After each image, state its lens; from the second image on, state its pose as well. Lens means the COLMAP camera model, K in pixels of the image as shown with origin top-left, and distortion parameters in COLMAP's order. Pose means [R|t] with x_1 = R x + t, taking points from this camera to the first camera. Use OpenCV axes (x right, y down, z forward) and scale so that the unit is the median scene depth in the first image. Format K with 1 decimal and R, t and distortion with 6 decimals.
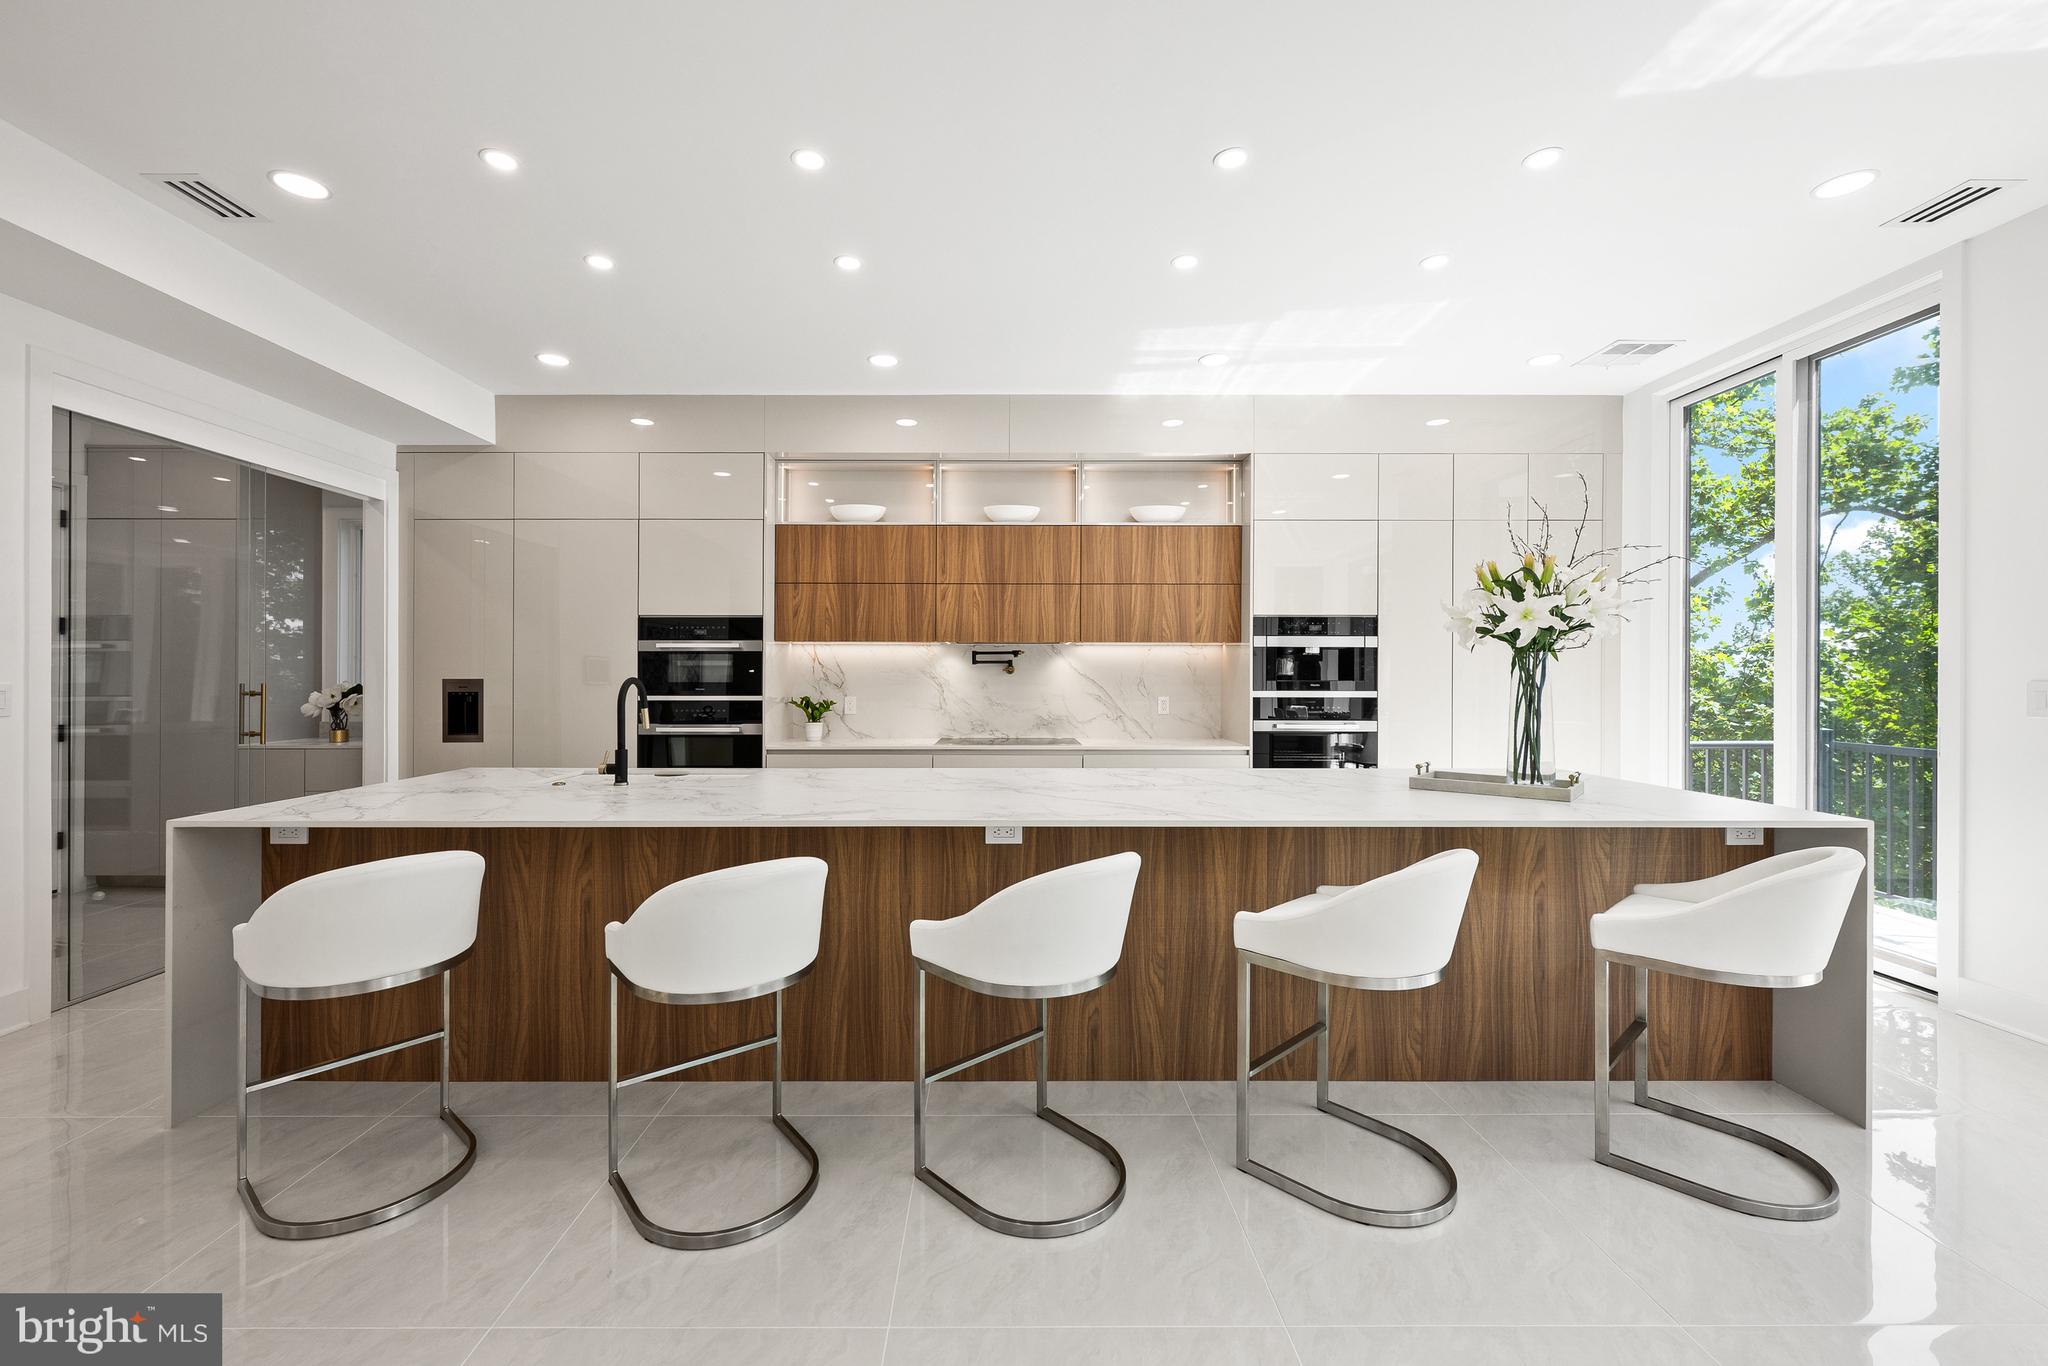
lens RADIAL K [[828.1, 0, 1005.7], [0, 828.1, 674.0], [0, 0, 1]] dist [-0.001184, 0.000065]
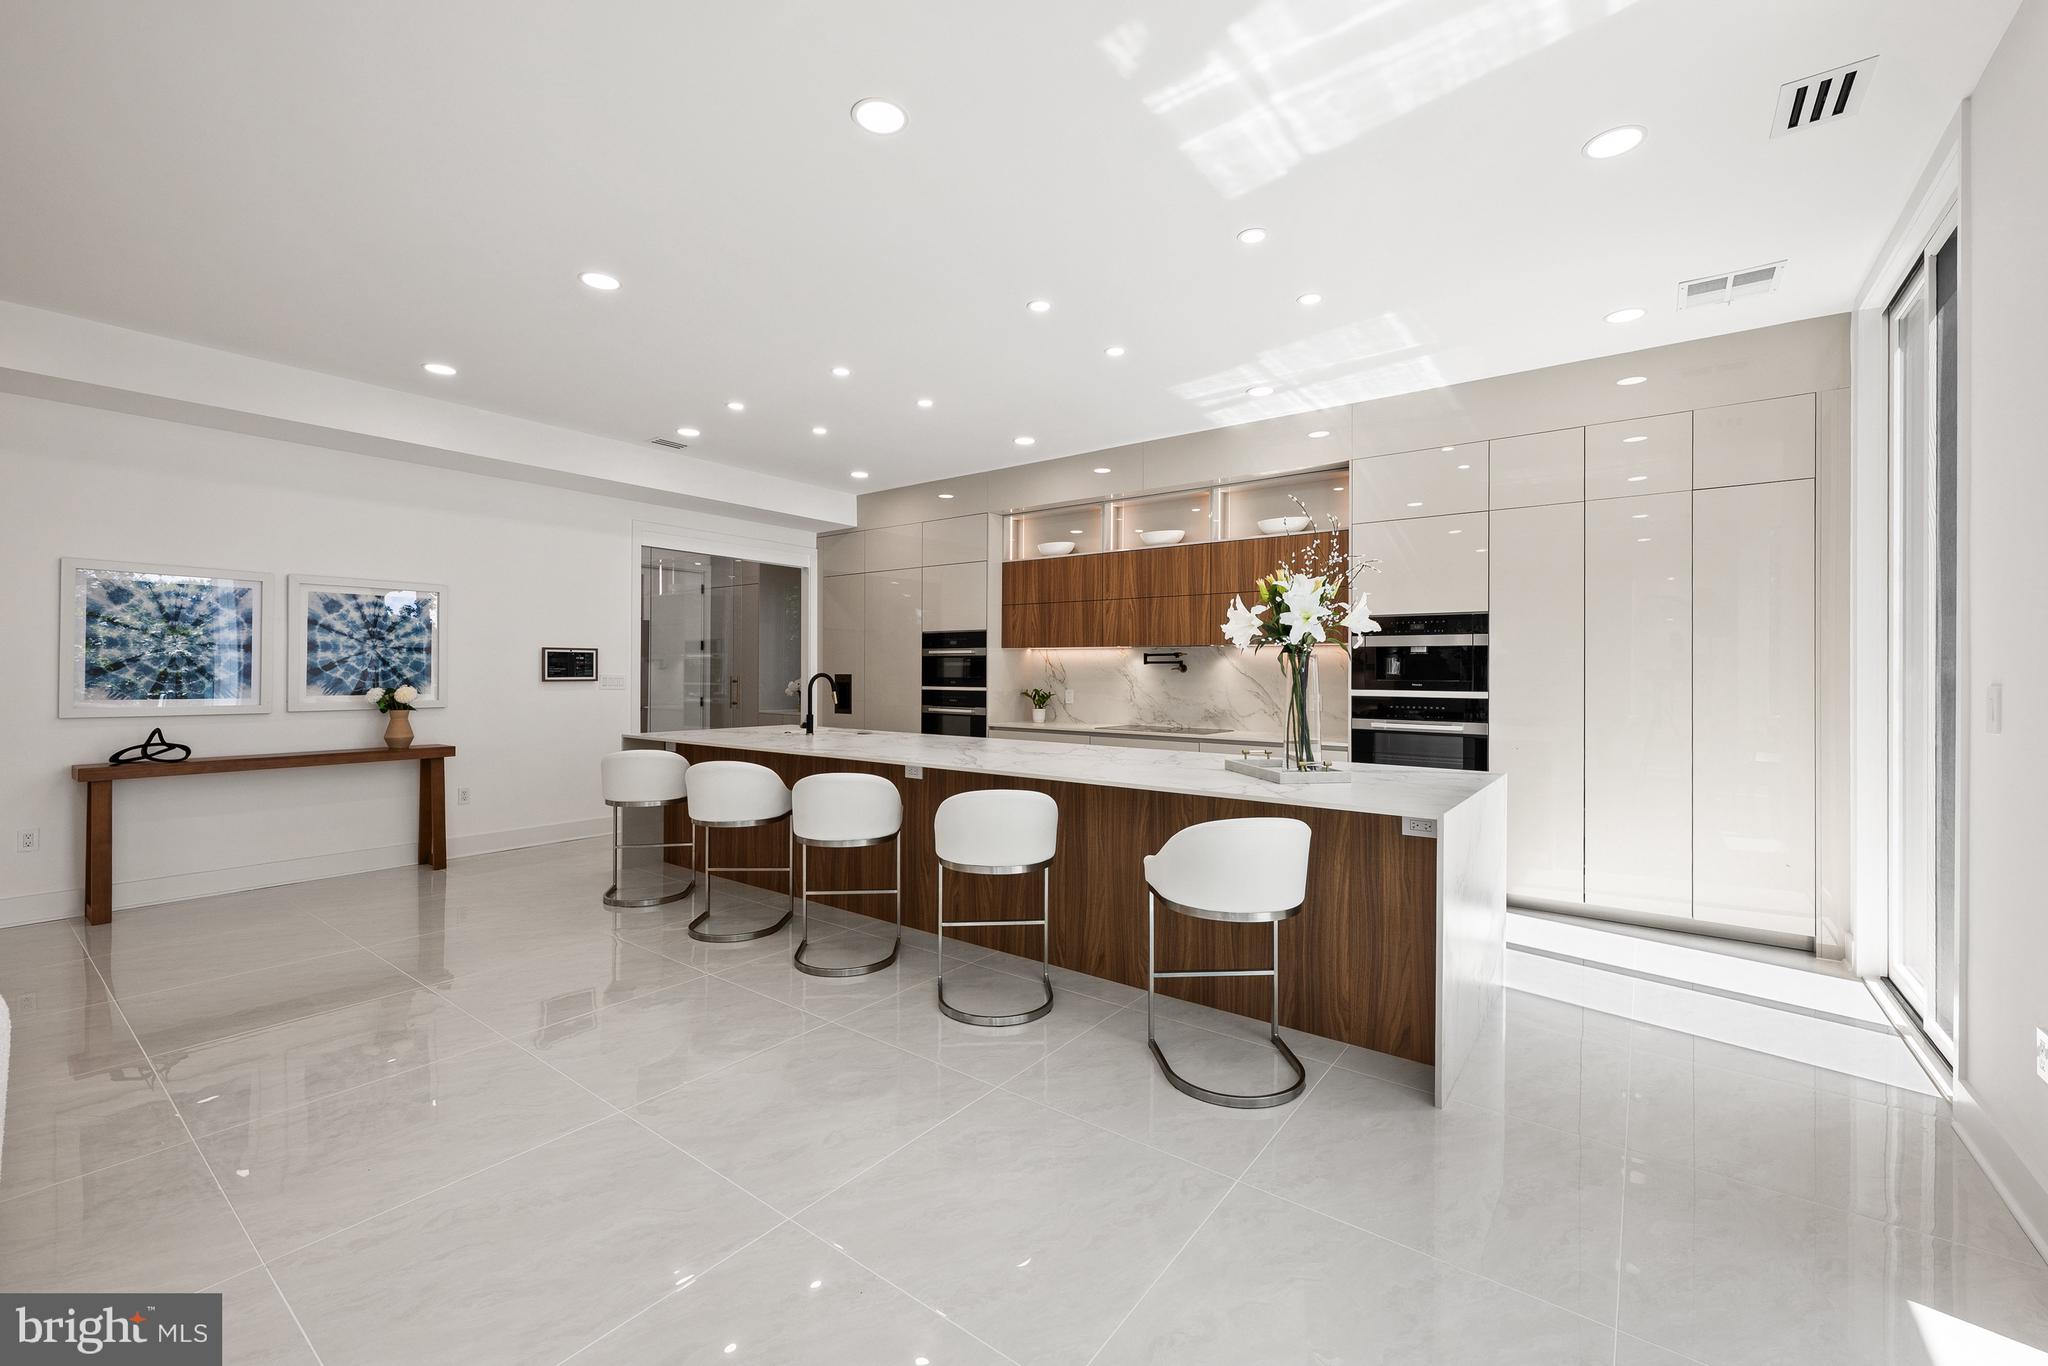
lens RADIAL K [[829.8, 0, 1015.2], [0, 829.8, 669.4], [0, 0, 1]] dist [-0.000133, 0.000038]
pose [[0.793234, 0.001476, -0.608915, 0.588289], [-0.004230, 0.999986, -0.003086, 0.000093], [0.608902, 0.005024, 0.793229, -0.076286]]
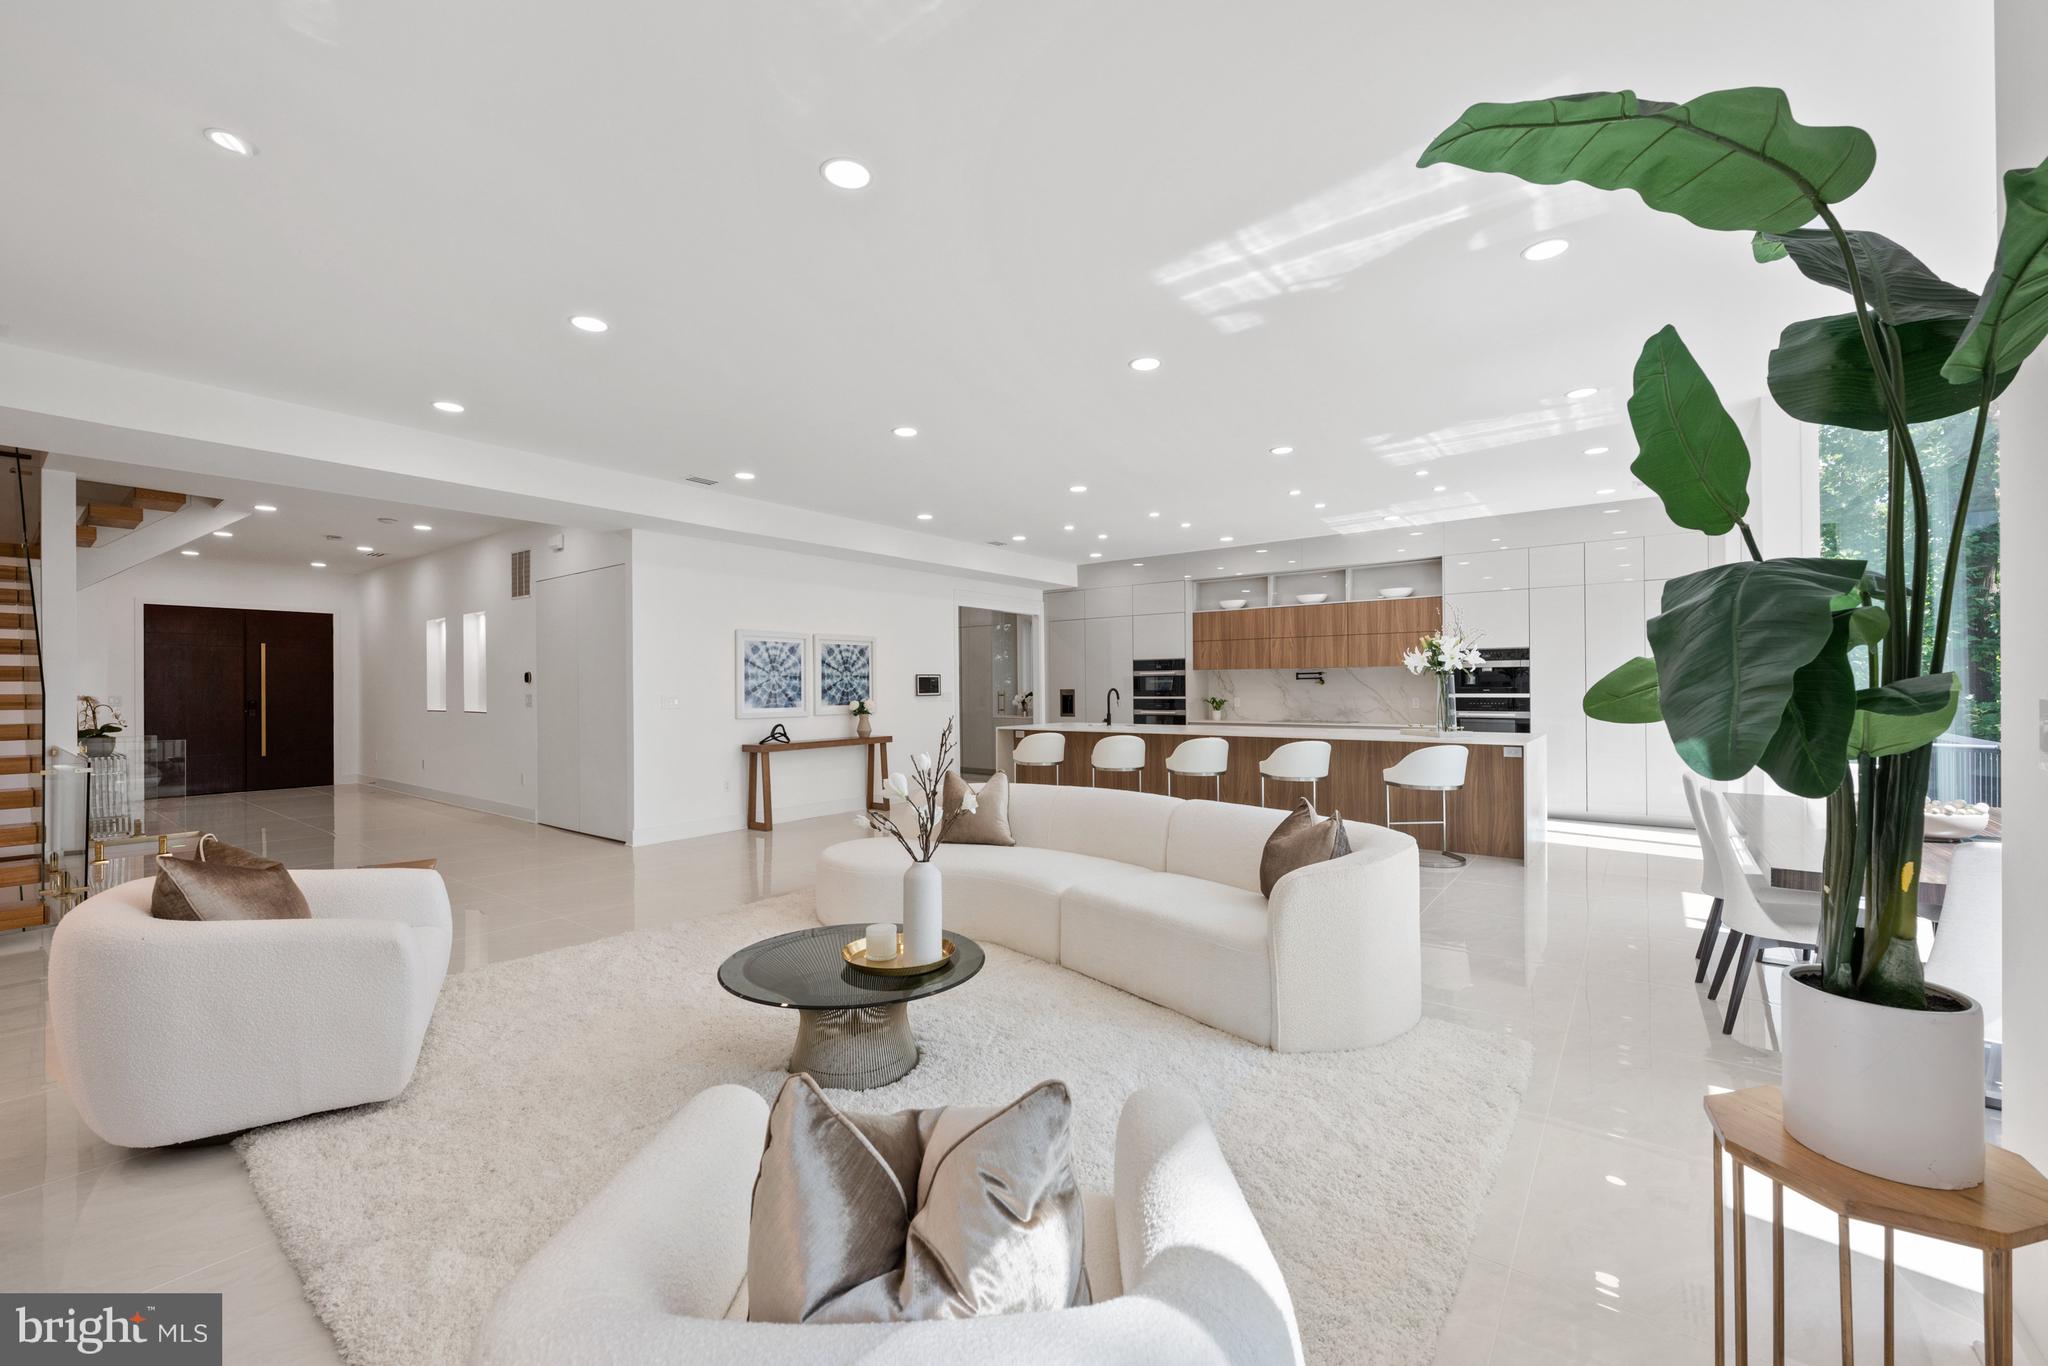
lens RADIAL K [[812.3, 0, 1010.9], [0, 812.3, 684.2], [0, 0, 1]] dist [-0.003996, -0.000097]
pose [[0.782930, -0.009629, -0.622036, 0.632981], [0.009416, 0.999949, -0.003626, -0.001611], [0.622039, -0.003018, 0.782980, -0.875932]]
